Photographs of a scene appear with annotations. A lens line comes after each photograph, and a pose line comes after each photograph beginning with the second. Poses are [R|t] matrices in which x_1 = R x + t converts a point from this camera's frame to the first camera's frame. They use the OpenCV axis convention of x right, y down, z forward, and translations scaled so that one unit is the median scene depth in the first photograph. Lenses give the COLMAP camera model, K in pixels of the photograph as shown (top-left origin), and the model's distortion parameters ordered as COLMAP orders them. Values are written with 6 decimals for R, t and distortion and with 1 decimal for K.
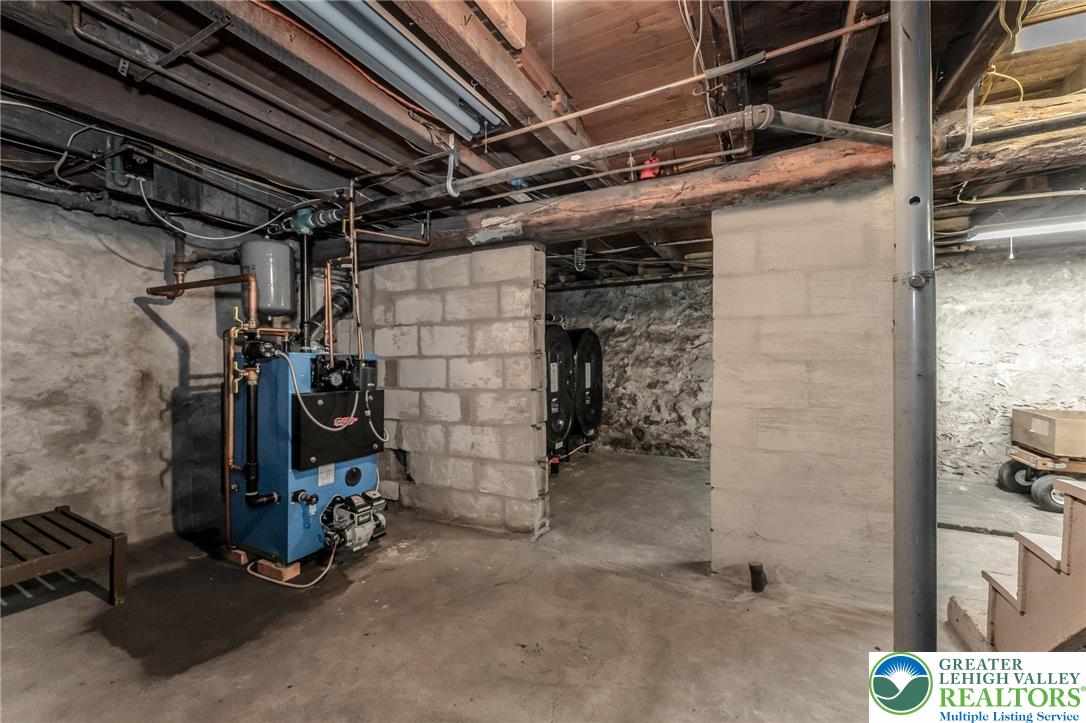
lens RADIAL K [[434.9, 0, 538.4], [0, 434.9, 357.7], [0, 0, 1]] dist [-0.000383, -0.000017]
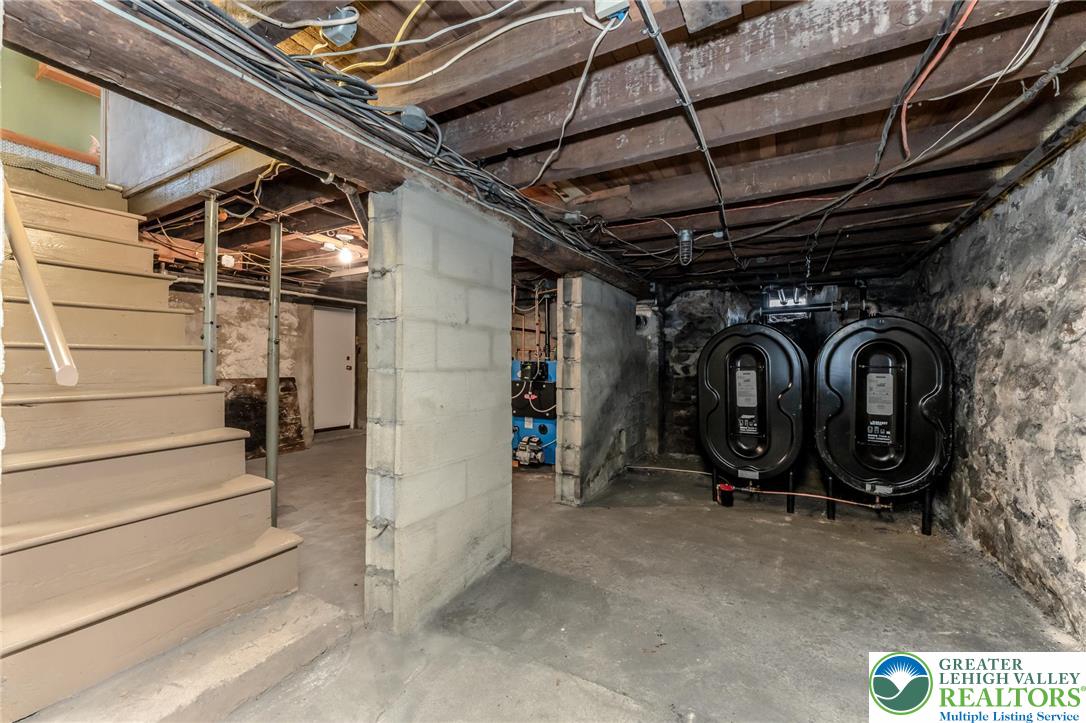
lens RADIAL K [[434.9, 0, 538.4], [0, 434.9, 357.7], [0, 0, 1]] dist [-0.000383, -0.000017]
pose [[-0.022878, -0.003467, -0.999732, 0.899305], [0.000237, 0.999994, -0.003474, -0.009036], [0.999738, -0.000316, -0.022877, 0.675832]]
